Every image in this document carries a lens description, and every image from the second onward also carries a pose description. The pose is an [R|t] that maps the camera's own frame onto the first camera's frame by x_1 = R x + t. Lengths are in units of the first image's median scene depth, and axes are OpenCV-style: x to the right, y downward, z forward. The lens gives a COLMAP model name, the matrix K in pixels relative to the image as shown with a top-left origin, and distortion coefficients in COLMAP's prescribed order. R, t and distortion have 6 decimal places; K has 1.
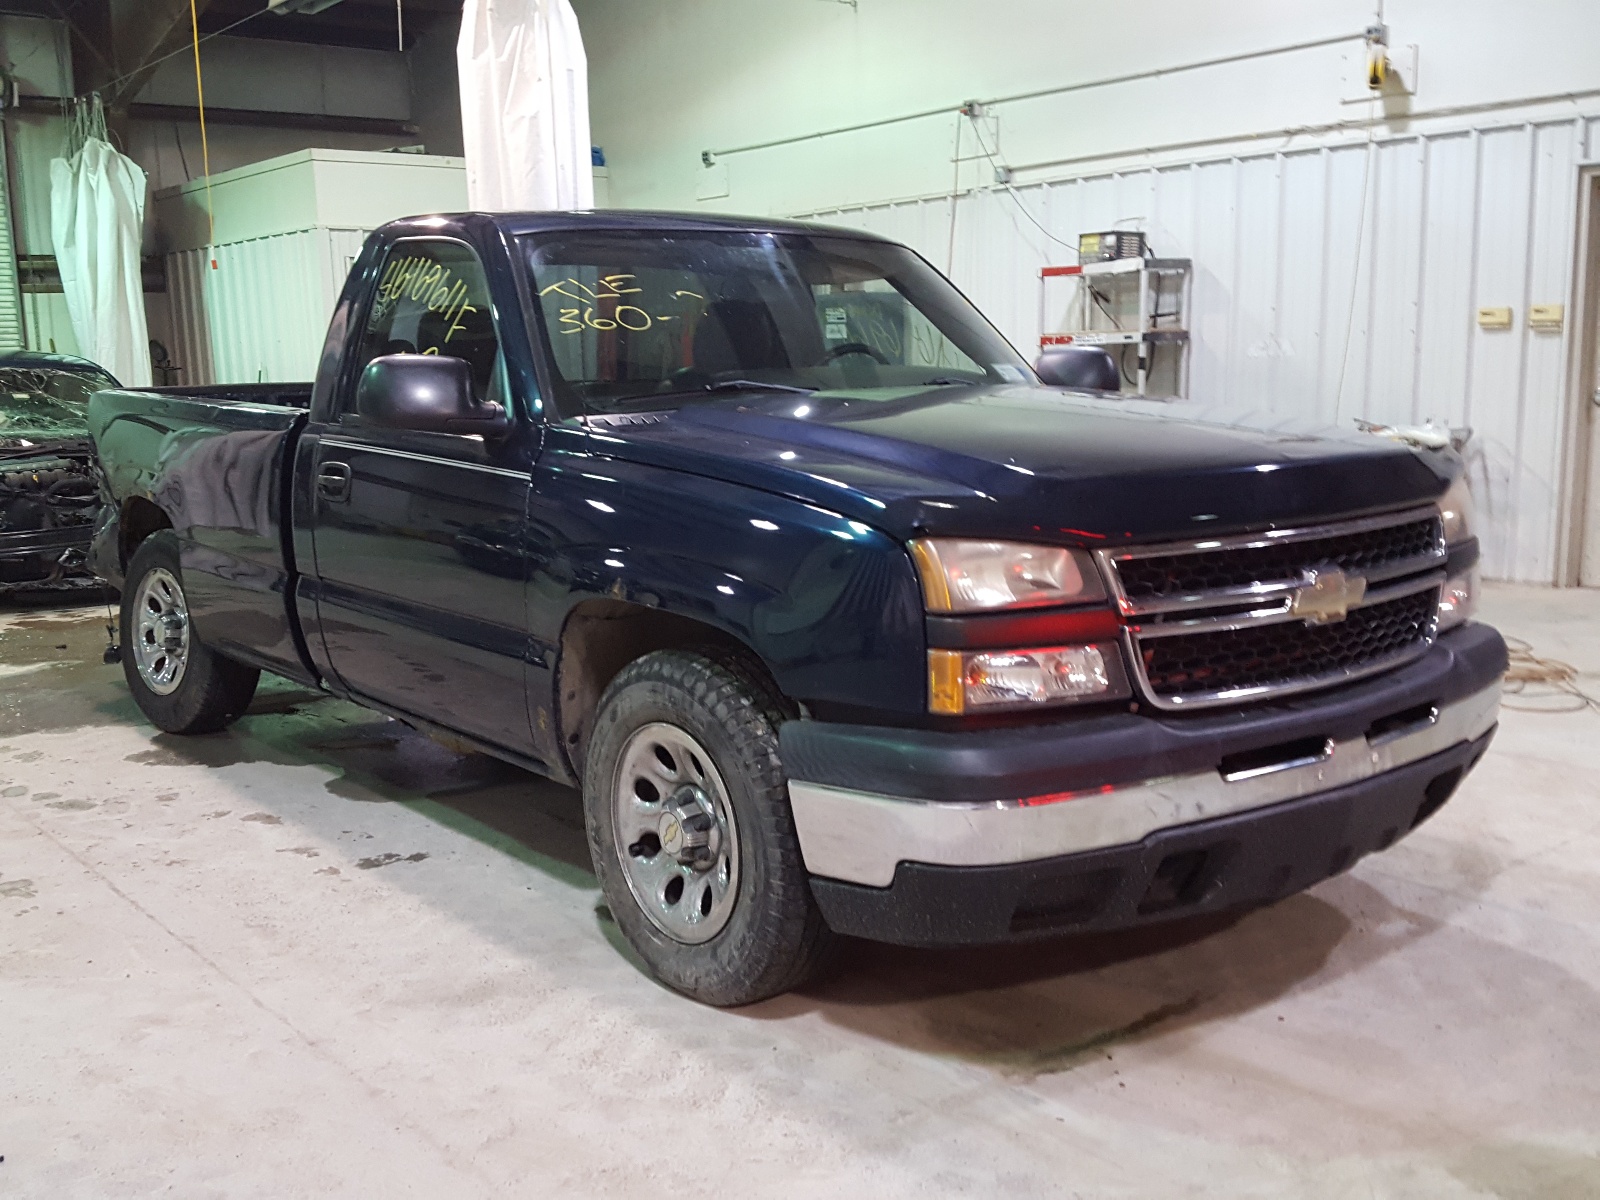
lens RADIAL K [[1652.7, 0, 800.0], [0, 1652.7, 600.0], [0, 0, 1]] dist [0.114220, -0.384127]
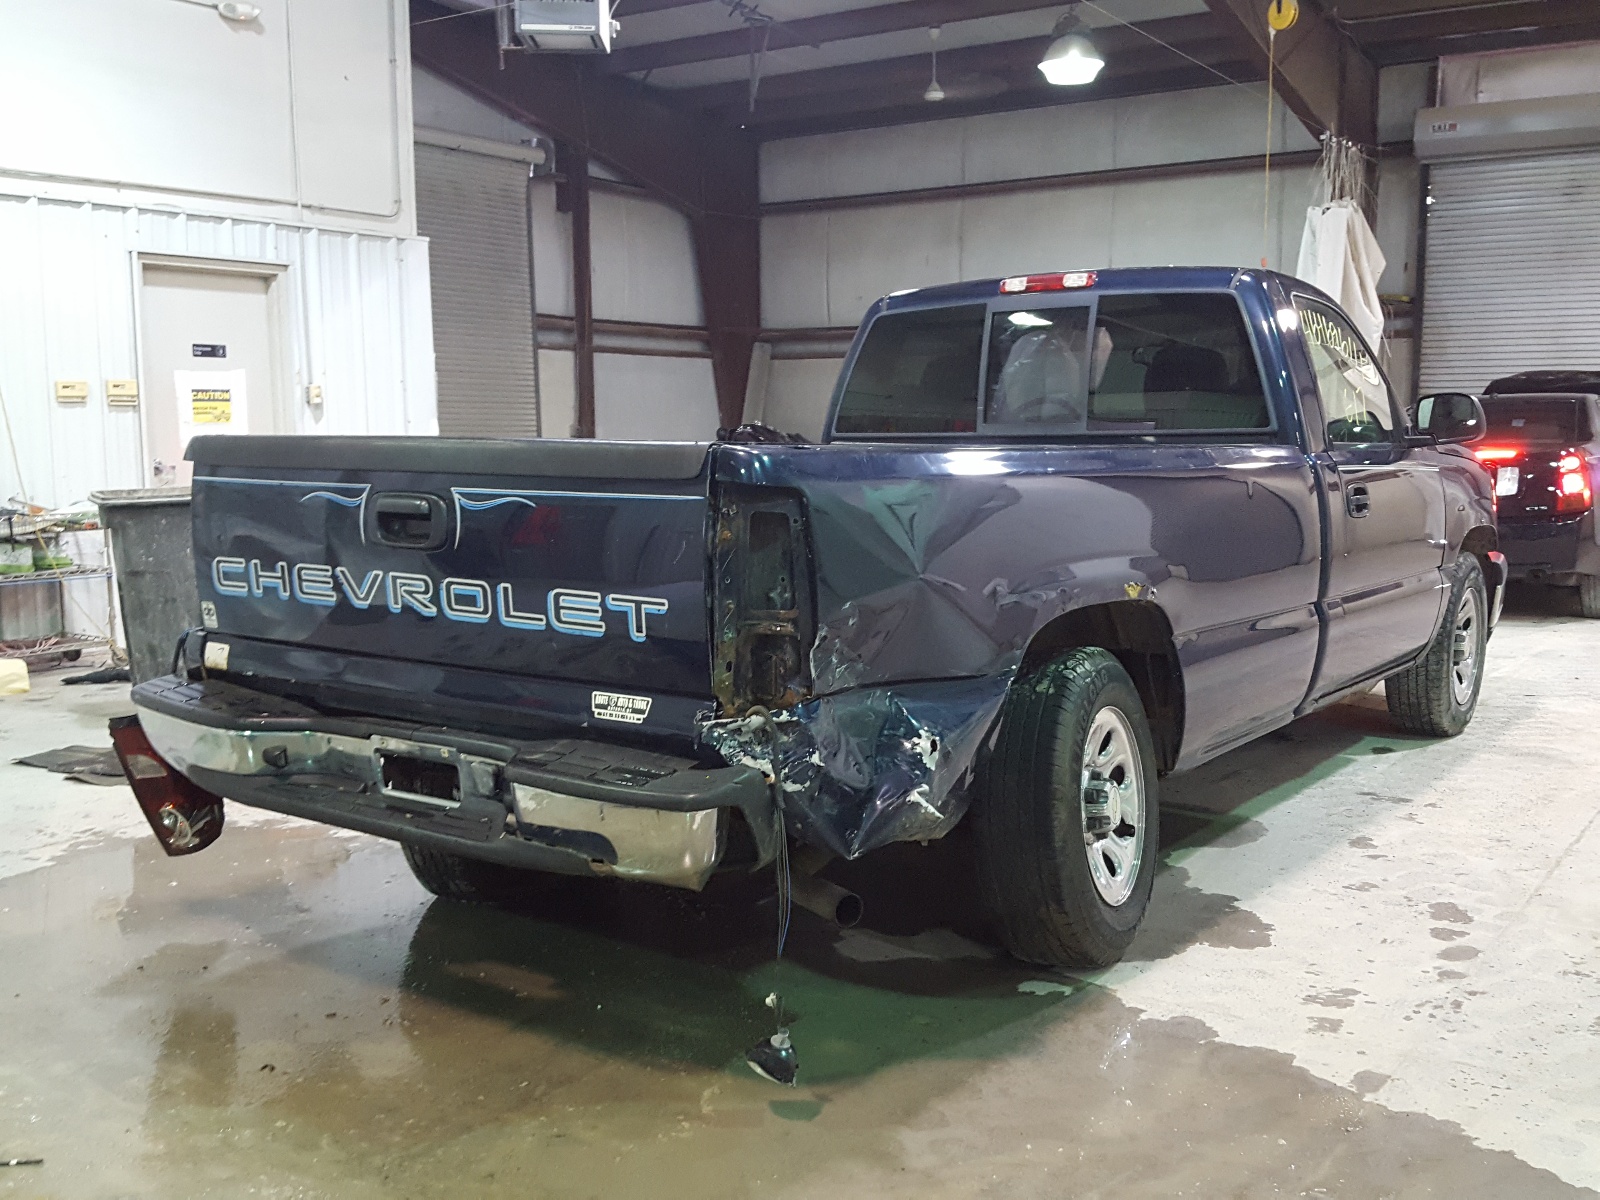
lens RADIAL K [[1652.7, 0, 800.0], [0, 1652.7, 600.0], [0, 0, 1]] dist [0.114220, -0.384127]
pose [[-0.297490, -0.081455, 0.951244, -1.275984], [0.159068, 0.978199, 0.133510, -0.219832], [-0.941380, 0.191031, -0.278047, 1.716076]]
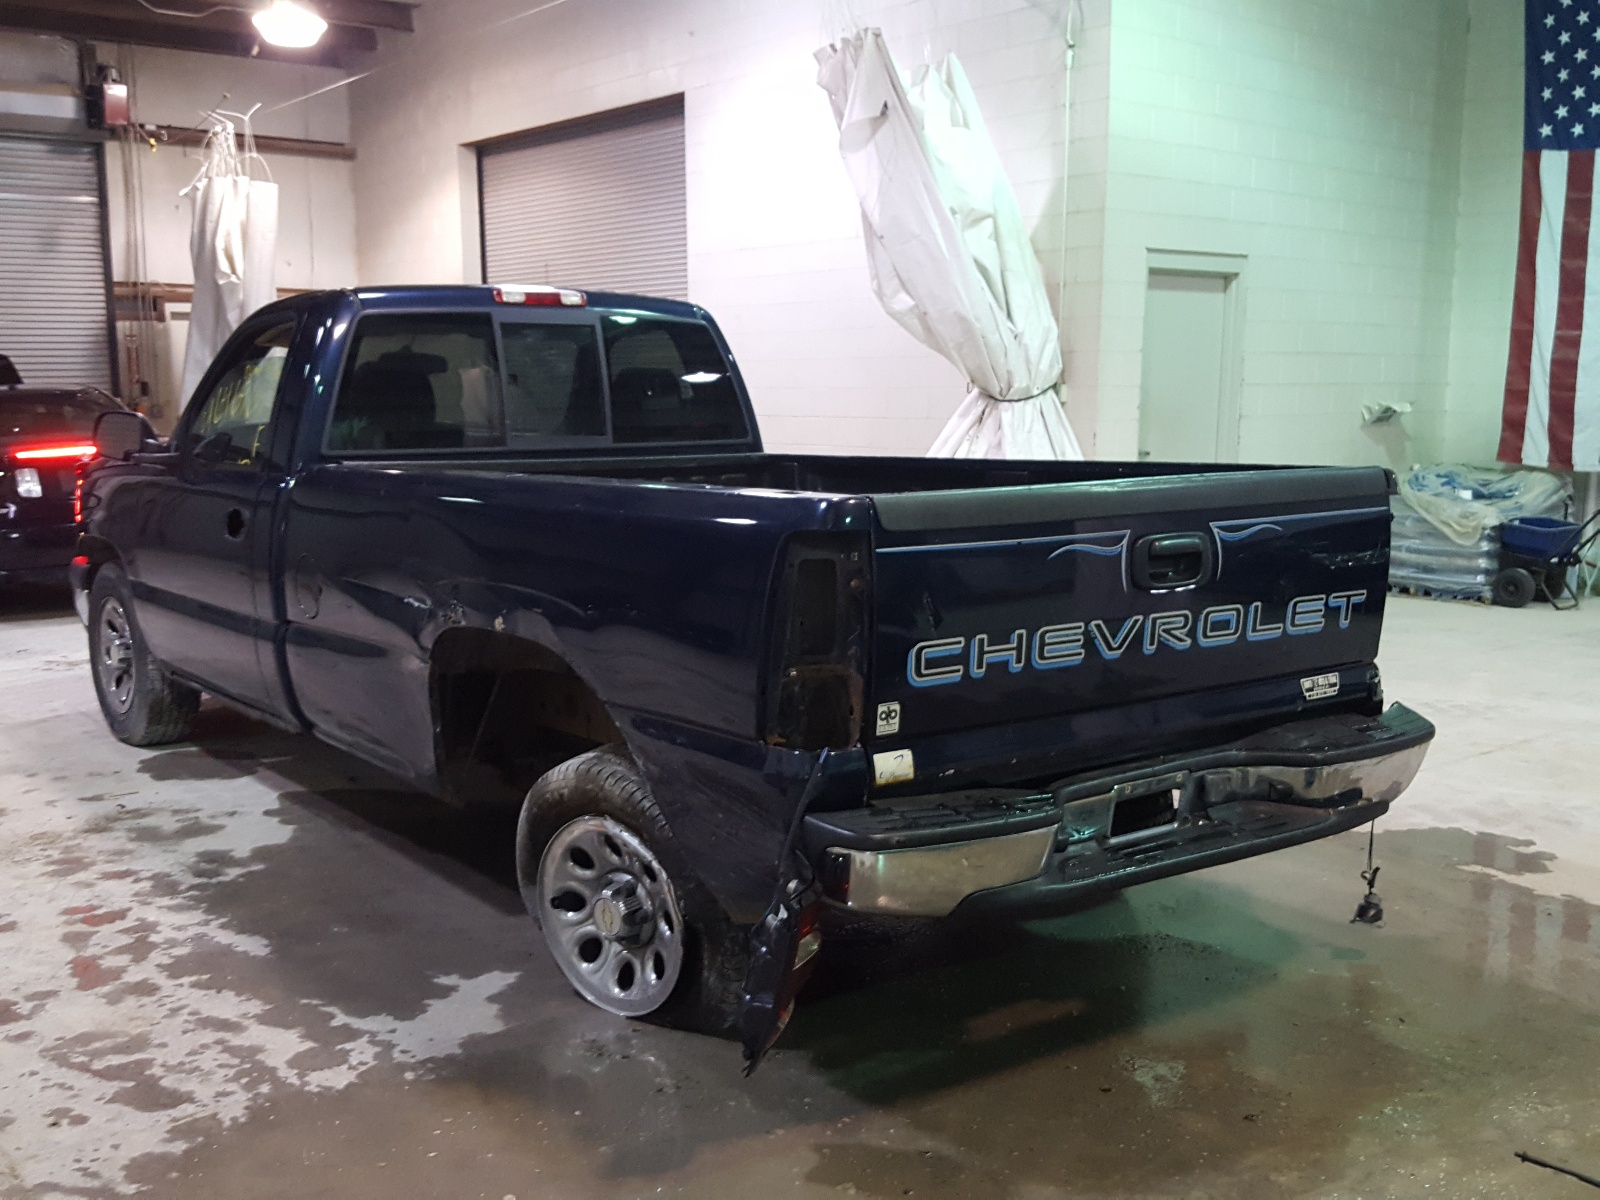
lens RADIAL K [[1652.7, 0, 800.0], [0, 1652.7, 600.0], [0, 0, 1]] dist [0.114220, -0.384127]
pose [[-0.999445, 0.029964, 0.014545, -0.160324], [0.032892, 0.956659, 0.289348, -0.426960], [-0.005245, 0.289666, -0.957113, 2.543742]]
